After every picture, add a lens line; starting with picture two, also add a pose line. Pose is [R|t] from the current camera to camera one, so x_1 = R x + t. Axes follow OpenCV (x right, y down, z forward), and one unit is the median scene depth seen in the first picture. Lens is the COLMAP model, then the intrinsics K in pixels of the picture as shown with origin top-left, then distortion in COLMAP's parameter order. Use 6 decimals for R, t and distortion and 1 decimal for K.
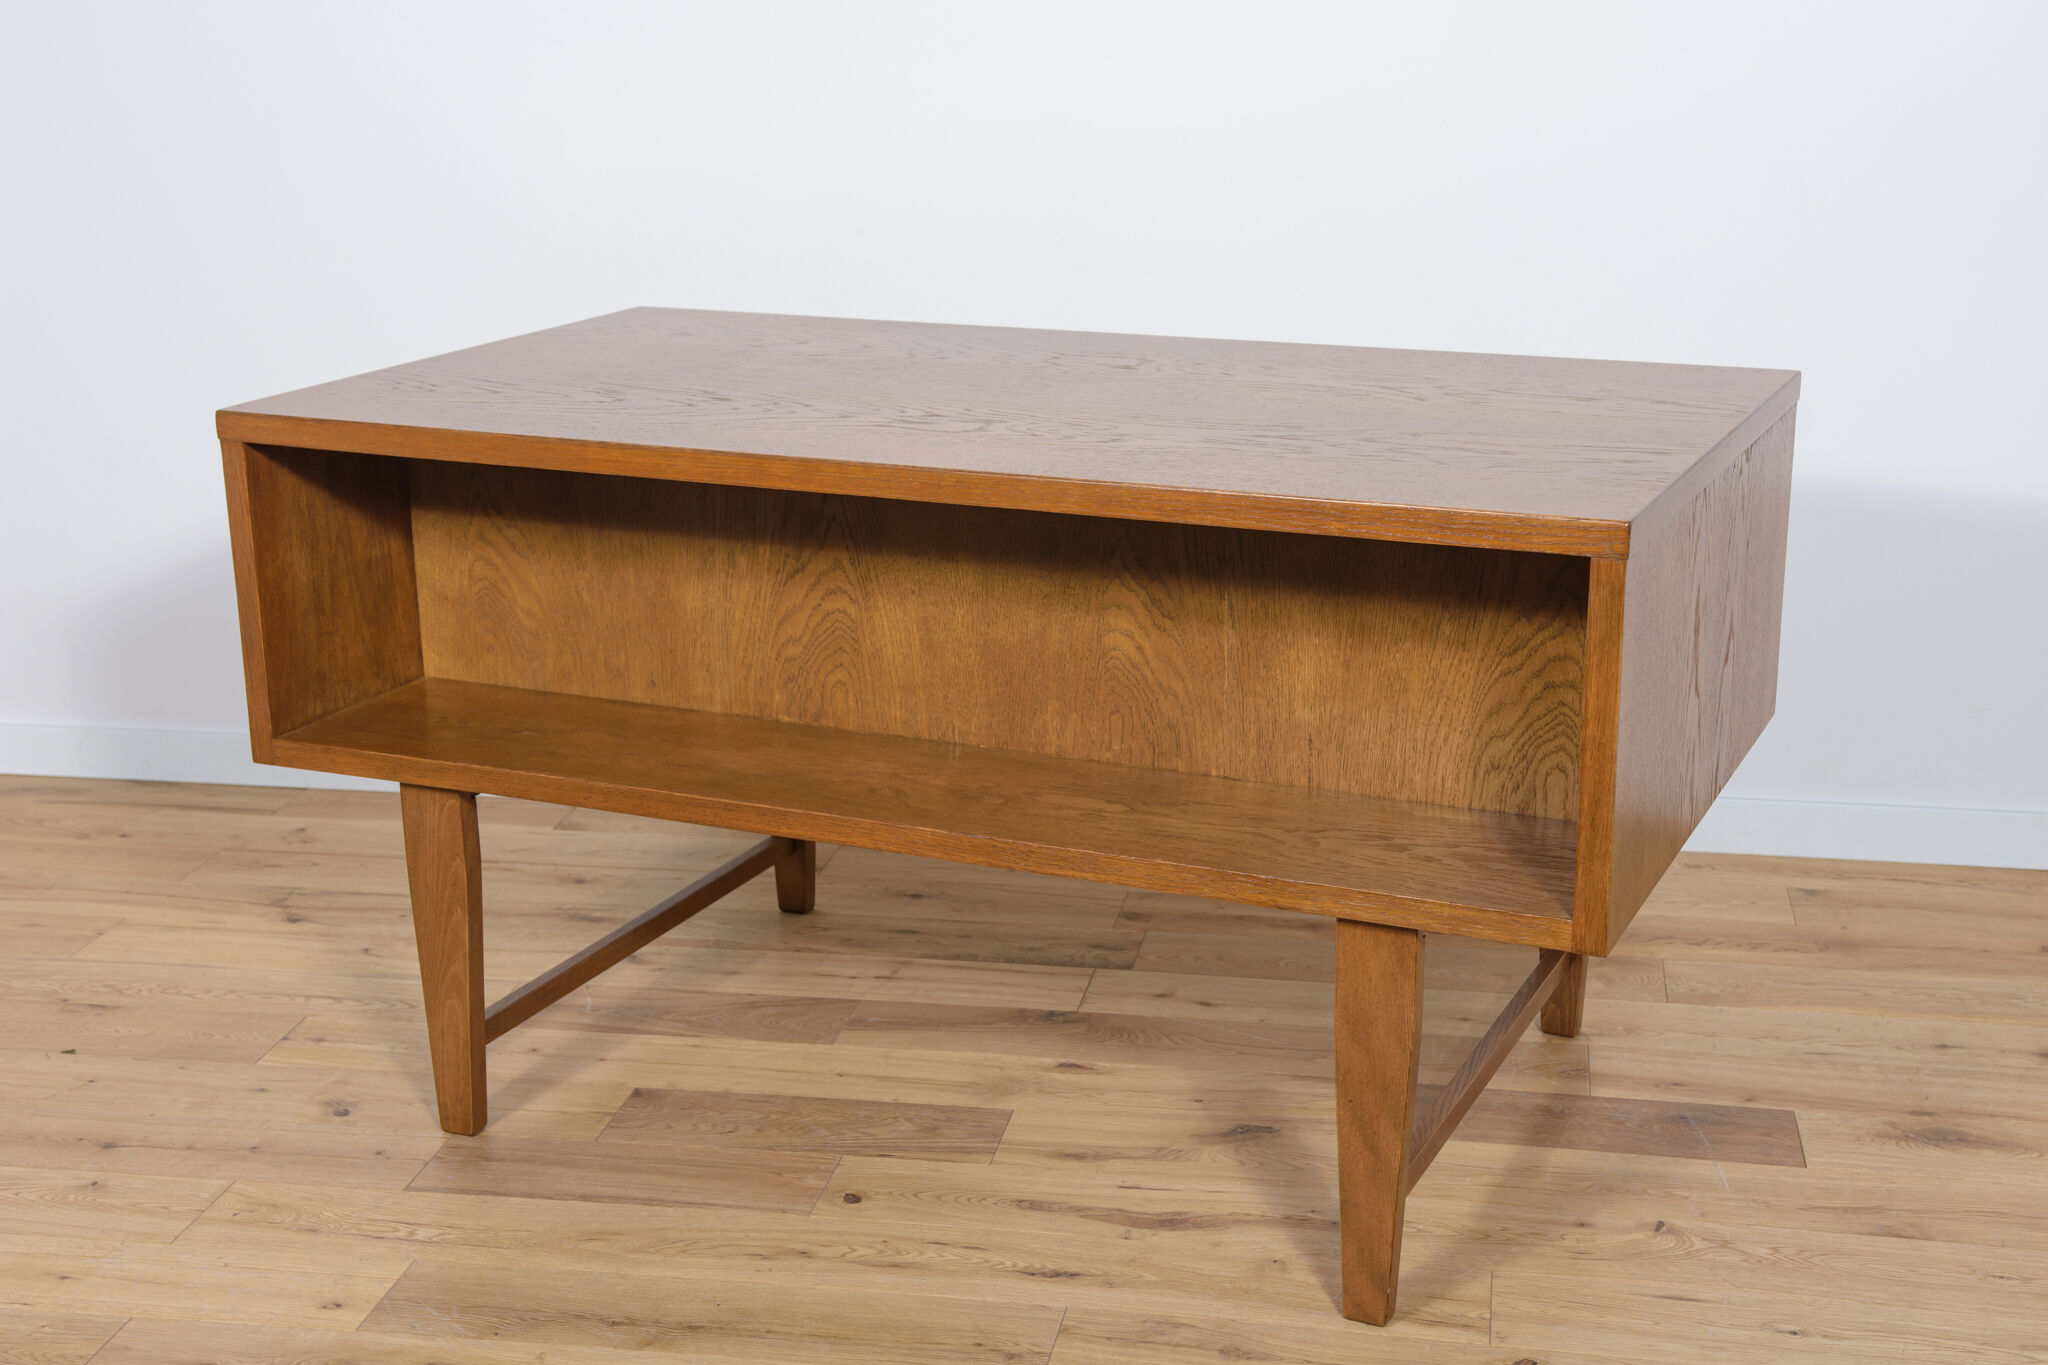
lens RADIAL K [[2779.3, 0, 1046.5], [0, 2779.3, 715.8], [0, 0, 1]] dist [0.111025, 0.000000]
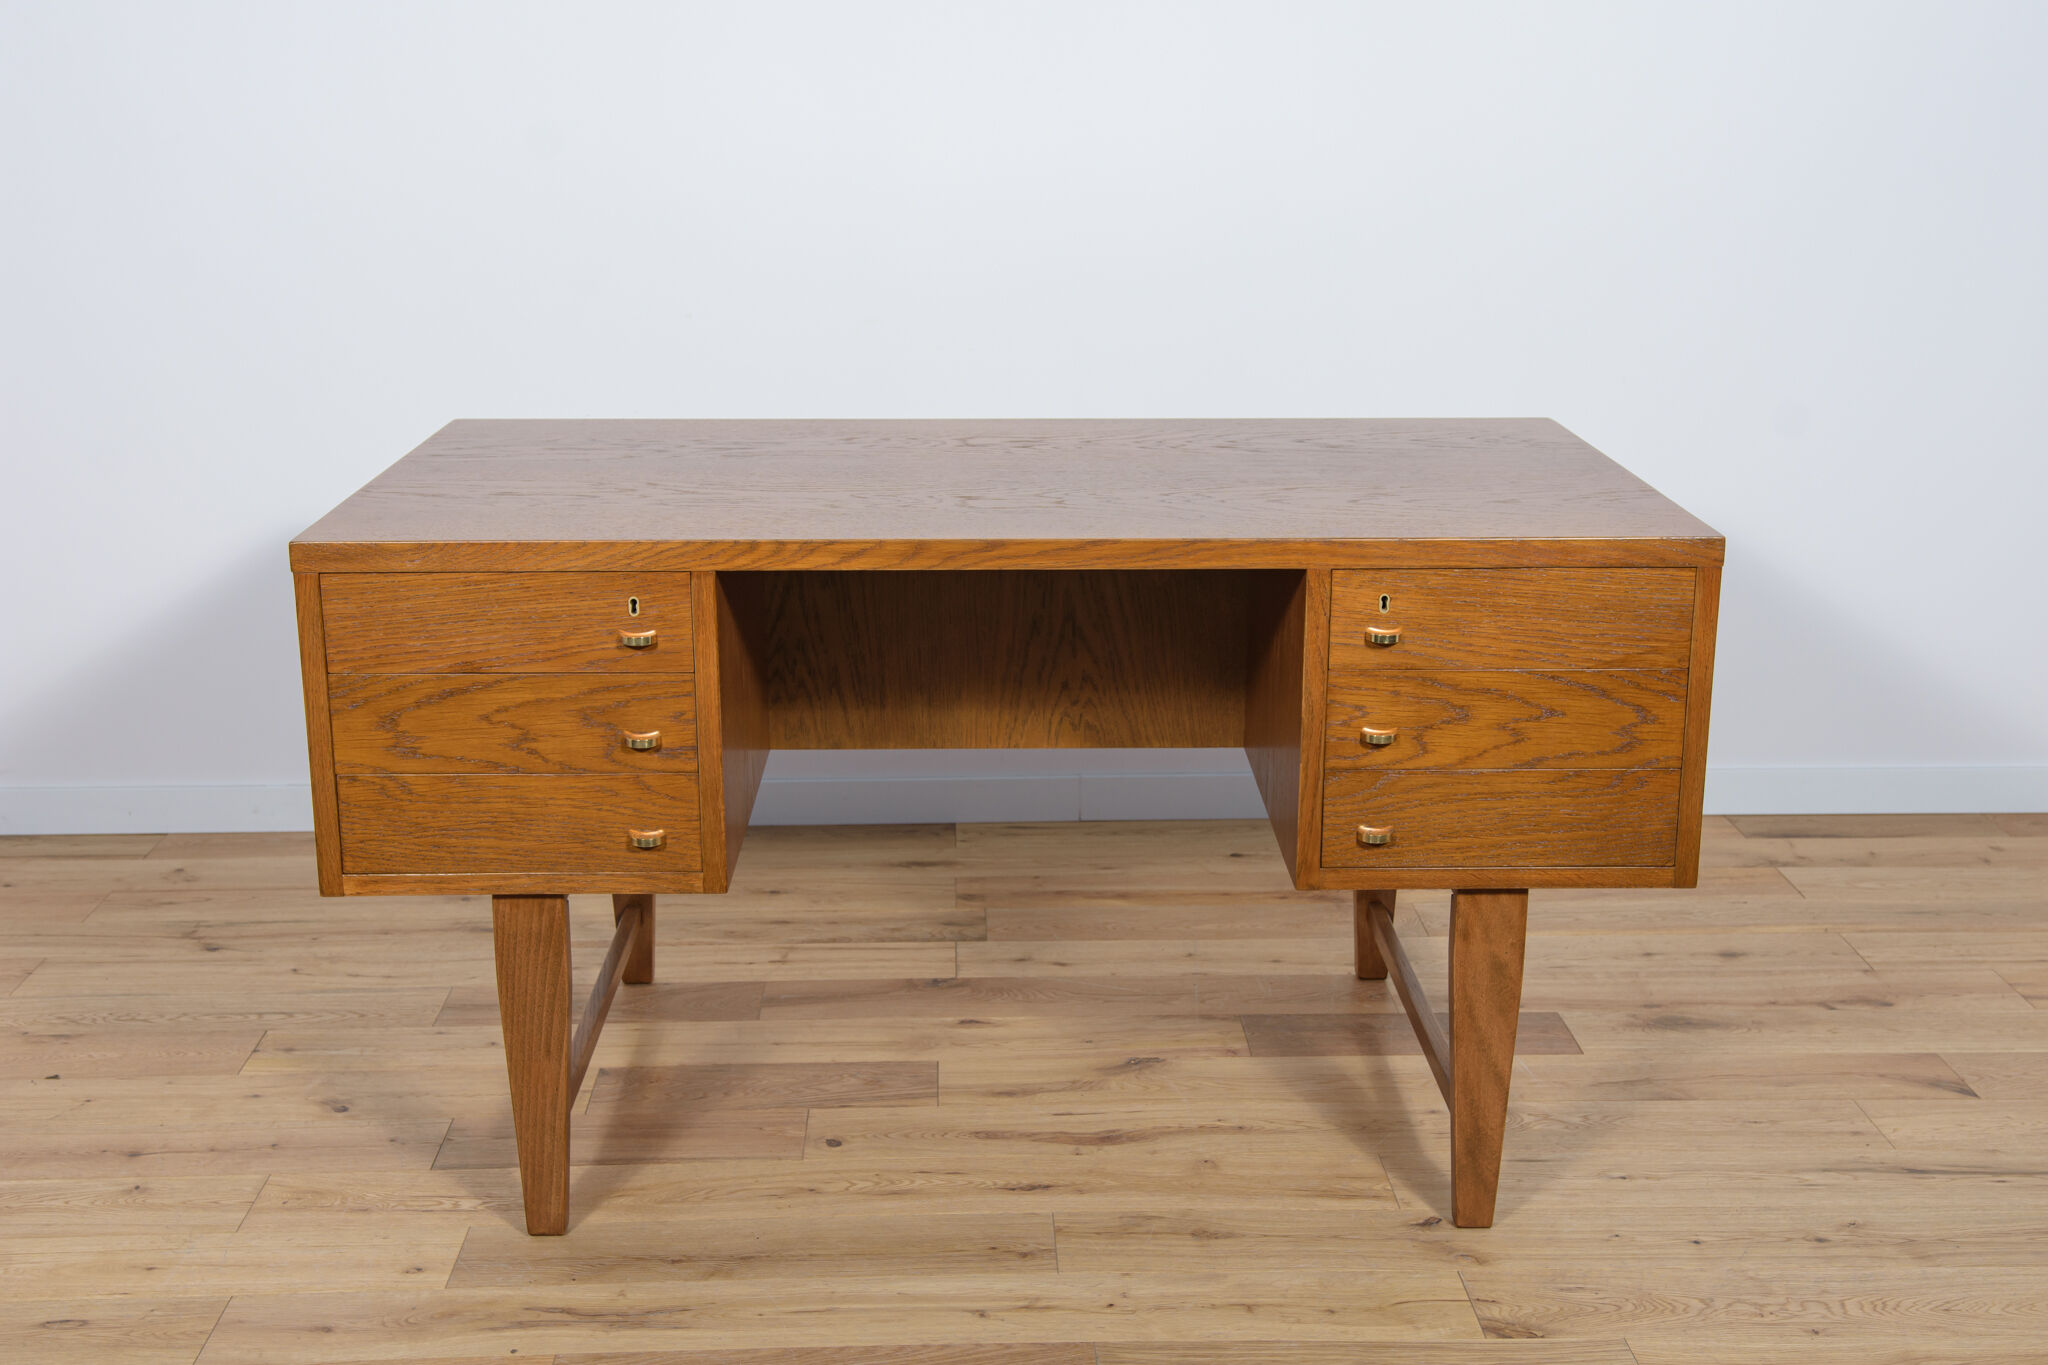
lens RADIAL K [[2504.9, 0, 1064.6], [0, 2504.9, 714.0], [0, 0, 1]] dist [0.080827, 0.000000]
pose [[0.975648, -0.047072, 0.214233, -0.188318], [0.049973, 0.998717, -0.008143, 0.007186], [-0.213575, 0.018650, 0.976749, -0.048941]]
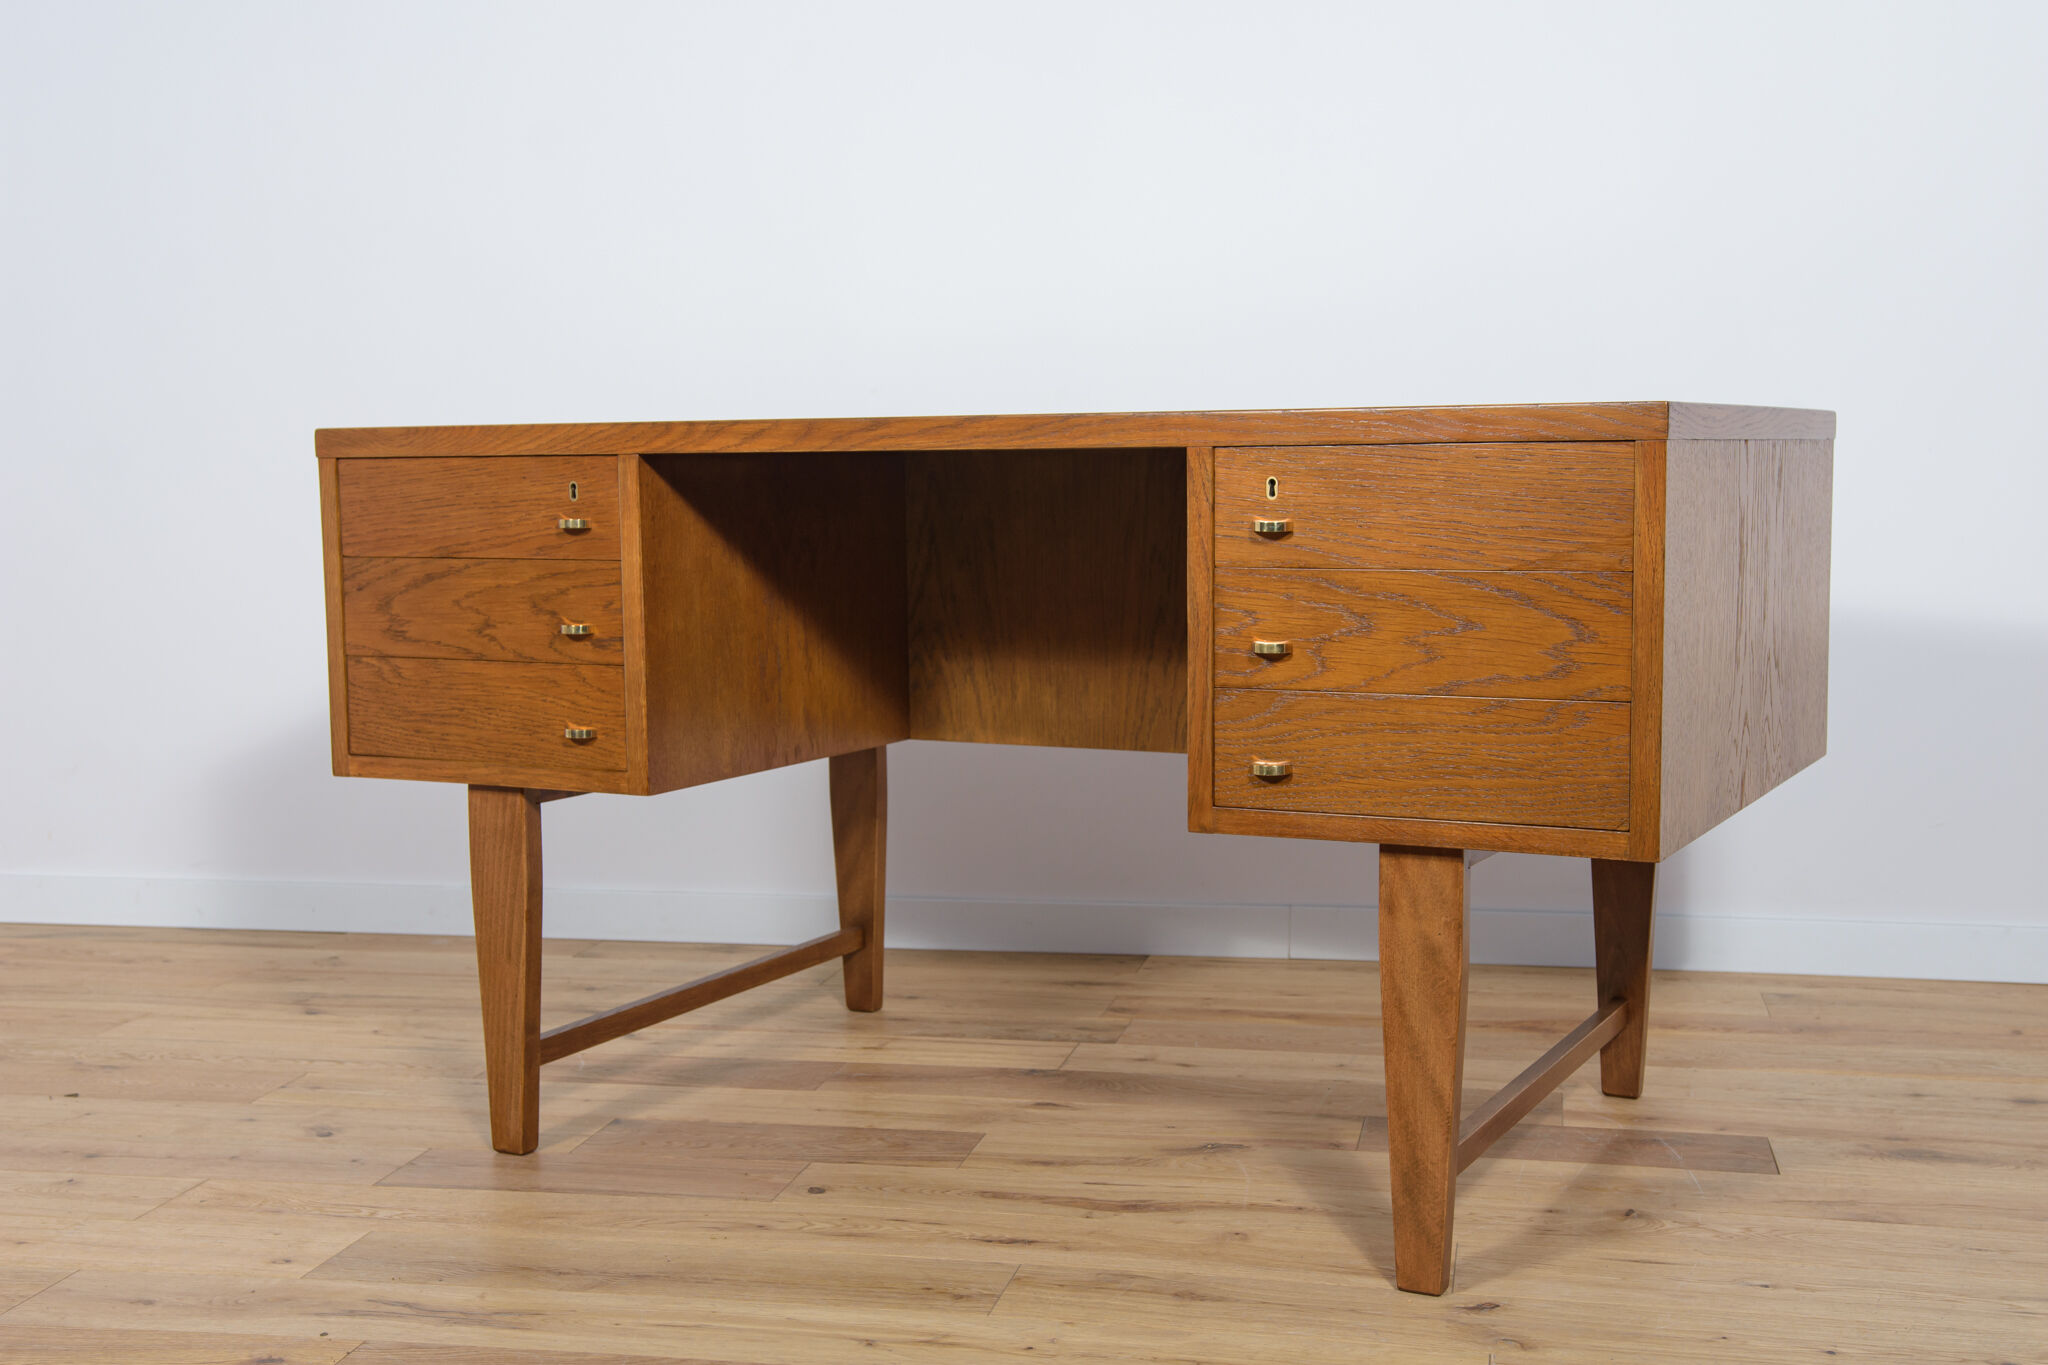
lens RADIAL K [[2504.9, 0, 1046.2], [0, 2504.9, 701.4], [0, 0, 1]] dist [0.080827, 0.000000]
pose [[0.999582, 0.001318, -0.028883, 0.037490], [-0.006712, 0.982248, -0.187465, 0.165992], [0.028123, 0.187580, 0.981847, 0.085753]]
